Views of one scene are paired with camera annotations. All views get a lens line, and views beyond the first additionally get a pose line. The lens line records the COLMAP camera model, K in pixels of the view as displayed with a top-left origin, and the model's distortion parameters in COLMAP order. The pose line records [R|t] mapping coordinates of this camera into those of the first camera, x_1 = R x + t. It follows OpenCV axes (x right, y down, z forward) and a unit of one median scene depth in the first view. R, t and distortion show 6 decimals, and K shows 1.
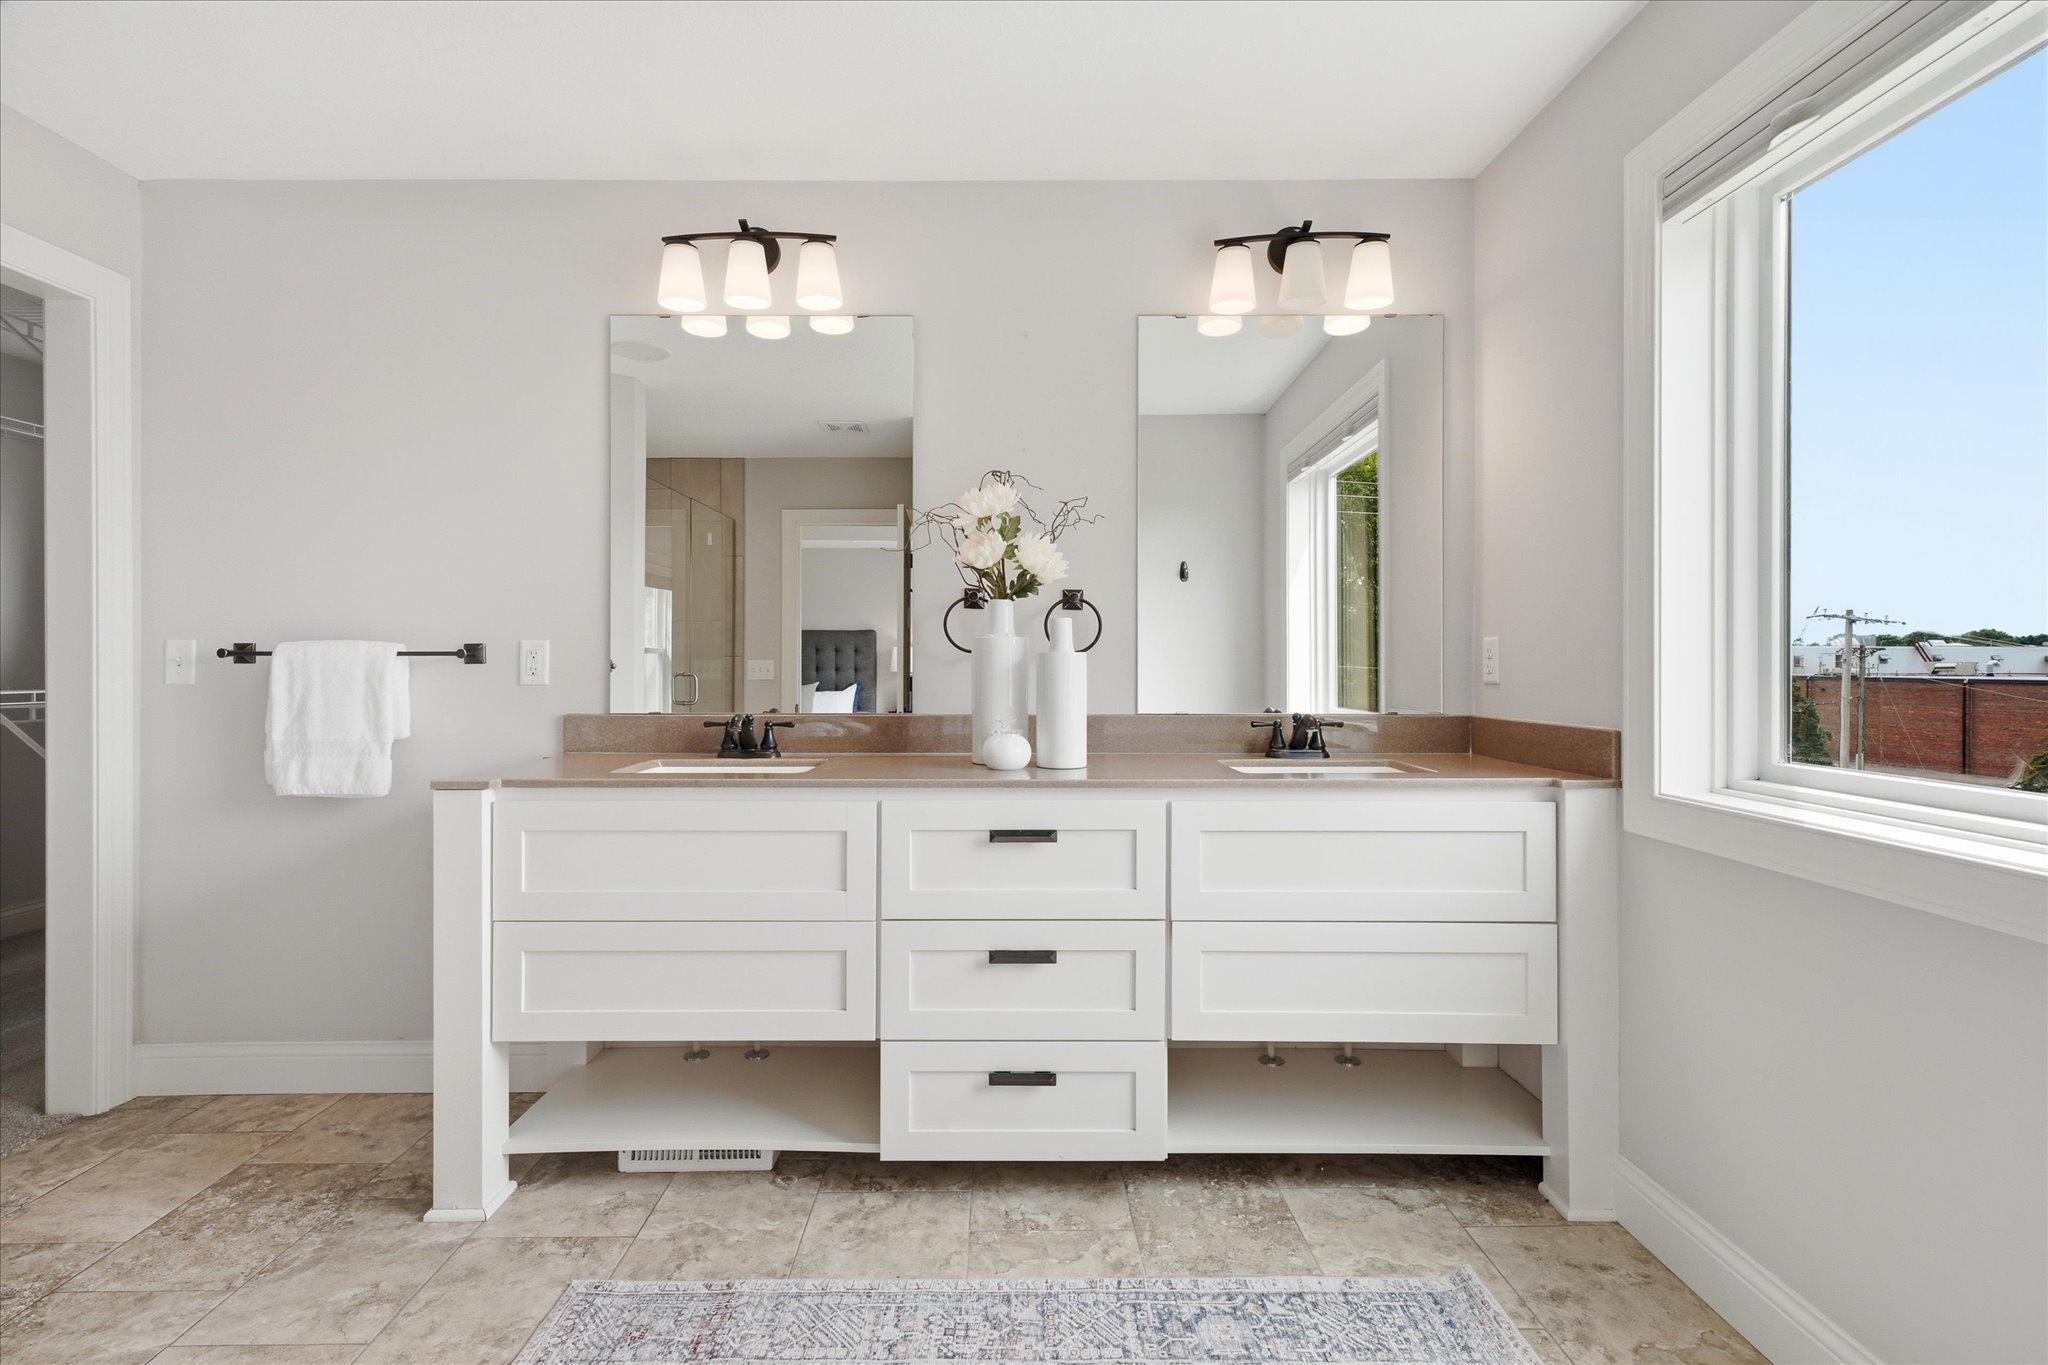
lens RADIAL K [[933.6, 0, 1024.5], [0, 933.6, 666.3], [0, 0, 1]] dist [0.019628, -0.000222]
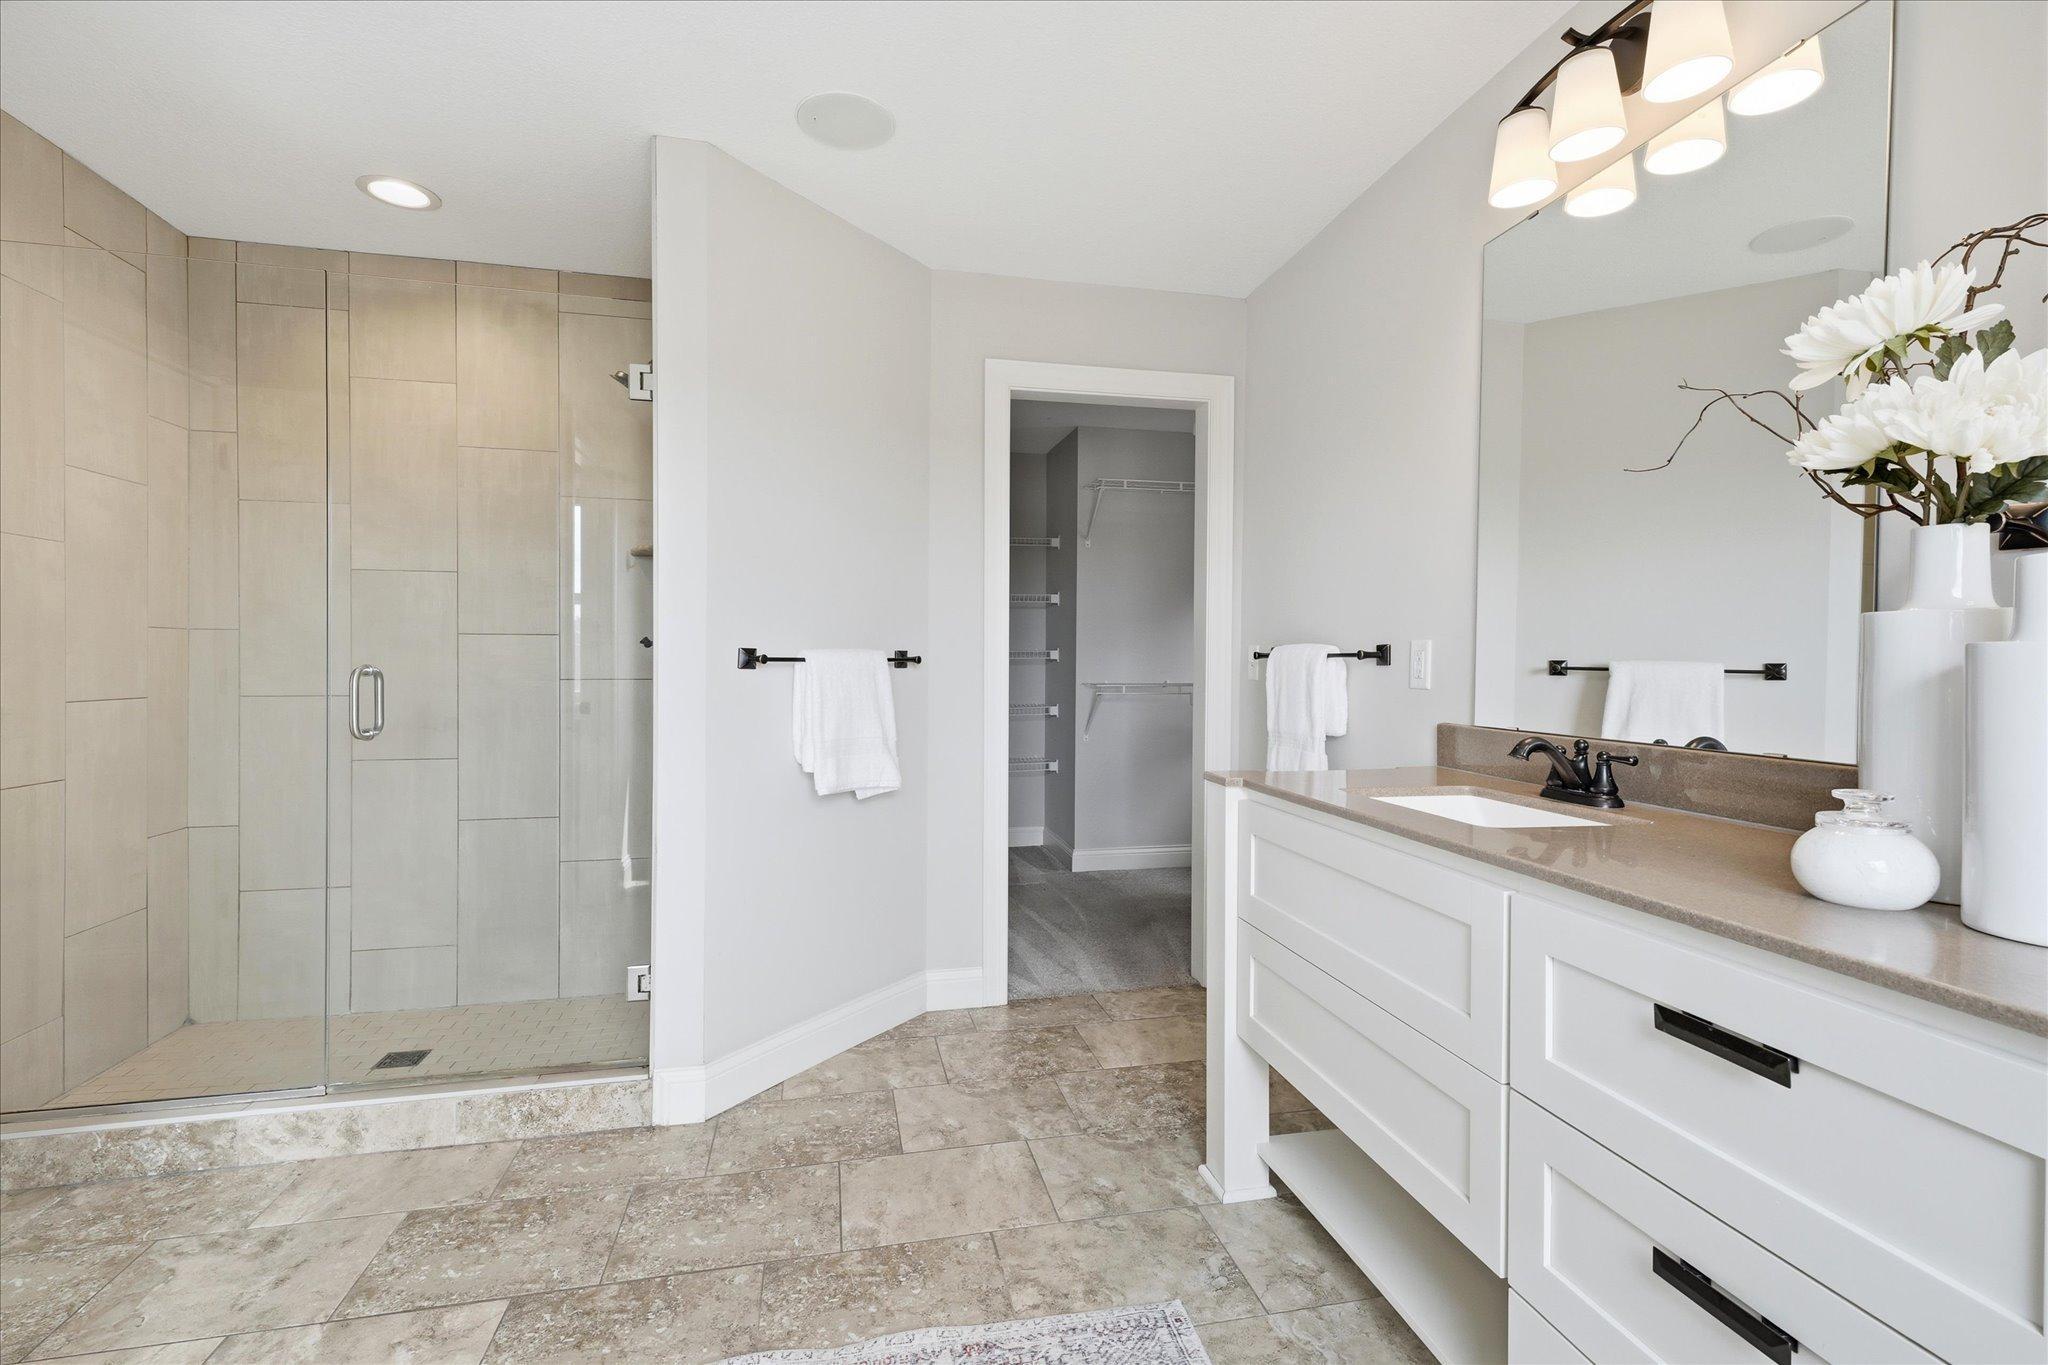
lens RADIAL K [[933.6, 0, 1028.9], [0, 933.6, 676.8], [0, 0, 1]] dist [0.019628, -0.000222]
pose [[0.213521, 0.015722, -0.976812, 0.387239], [-0.008512, 0.999862, 0.014232, -0.002574], [0.976901, 0.005276, 0.213625, 0.580535]]
